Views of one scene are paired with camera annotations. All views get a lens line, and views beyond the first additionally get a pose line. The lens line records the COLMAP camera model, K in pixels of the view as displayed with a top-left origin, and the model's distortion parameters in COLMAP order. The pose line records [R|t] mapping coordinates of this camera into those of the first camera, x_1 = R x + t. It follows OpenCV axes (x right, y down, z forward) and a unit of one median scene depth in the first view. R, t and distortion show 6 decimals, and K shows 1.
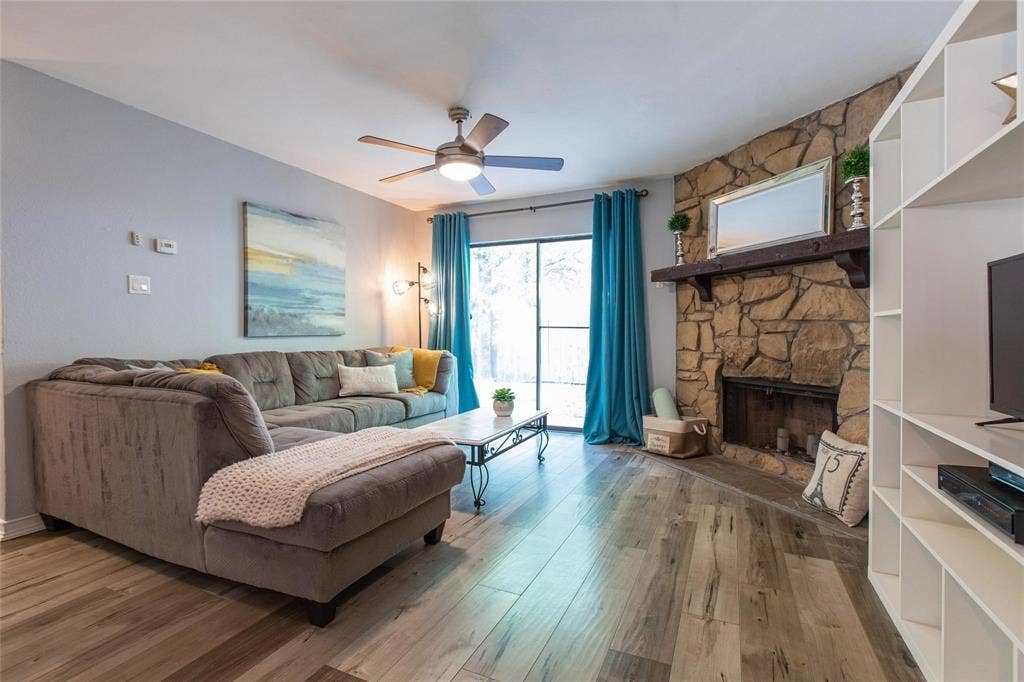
lens RADIAL K [[493.3, 0, 510.1], [0, 493.3, 329.0], [0, 0, 1]] dist [0.002879, 0.000615]
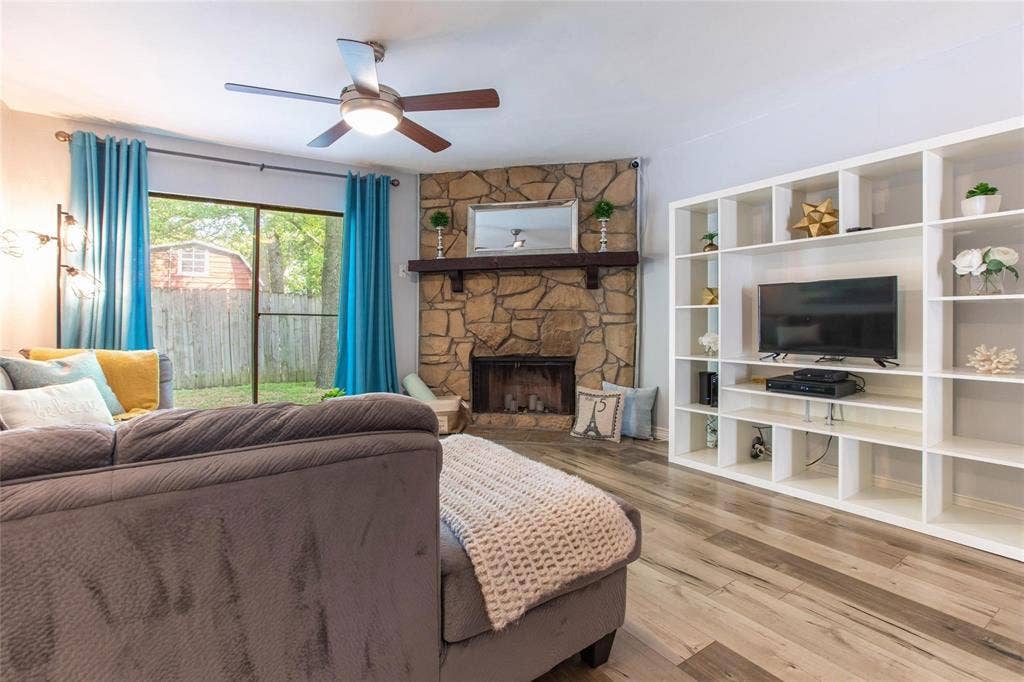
lens RADIAL K [[511.0, 0, 511.8], [0, 511.0, 305.9], [0, 0, 1]] dist [-0.024003, 0.028934]
pose [[0.516868, 0.017804, 0.855880, -0.580585], [0.004157, 0.999720, -0.023306, 0.003522], [-0.856055, 0.015605, 0.516649, 0.302834]]
